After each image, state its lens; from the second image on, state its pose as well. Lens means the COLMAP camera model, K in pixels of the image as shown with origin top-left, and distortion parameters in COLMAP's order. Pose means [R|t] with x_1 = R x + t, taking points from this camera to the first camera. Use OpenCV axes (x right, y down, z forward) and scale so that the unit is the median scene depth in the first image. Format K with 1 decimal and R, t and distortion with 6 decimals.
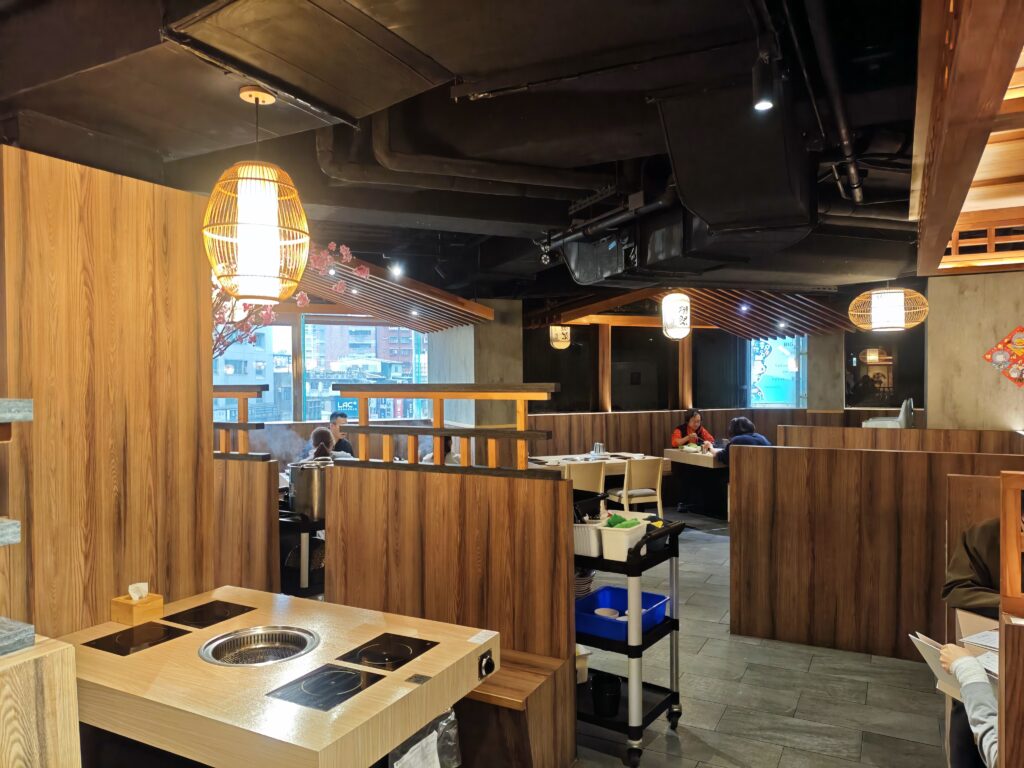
lens RADIAL K [[767.0, 0, 467.8], [0, 767.0, 386.8], [0, 0, 1]] dist [0.008314, -0.029461]
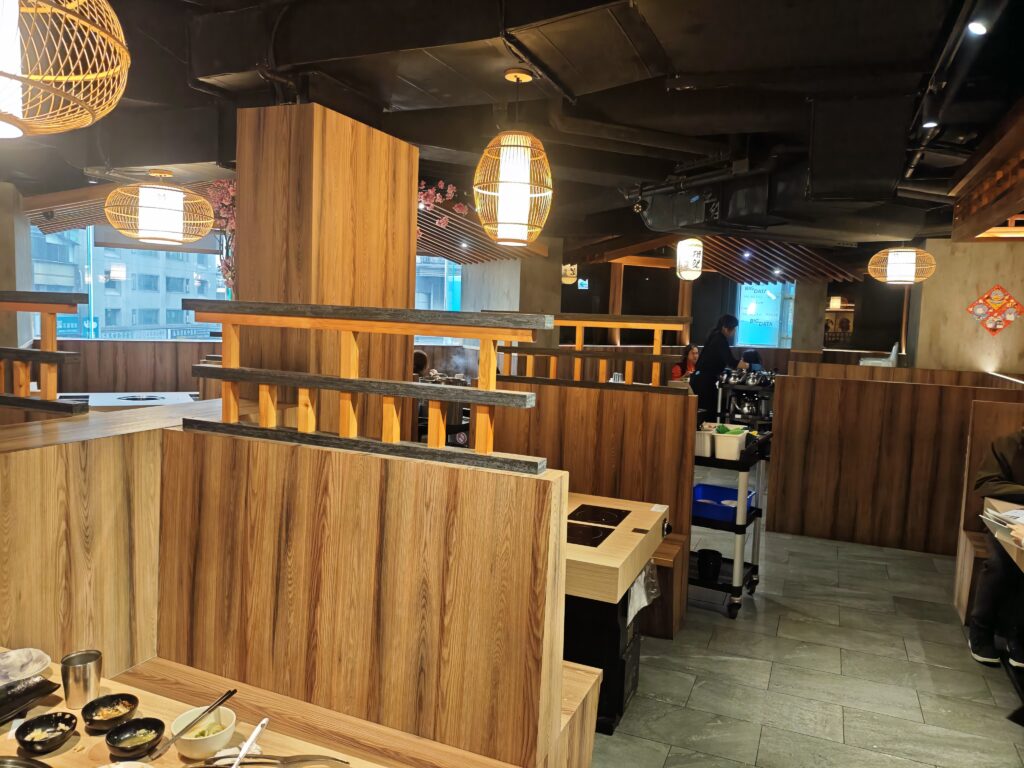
lens RADIAL K [[767.0, 0, 503.6], [0, 767.0, 375.9], [0, 0, 1]] dist [0.008314, -0.029461]
pose [[0.993774, 0.032414, 0.106591, -0.249840], [-0.040371, 0.996488, 0.073359, 0.009124], [-0.103839, -0.077206, 0.991593, -0.162783]]
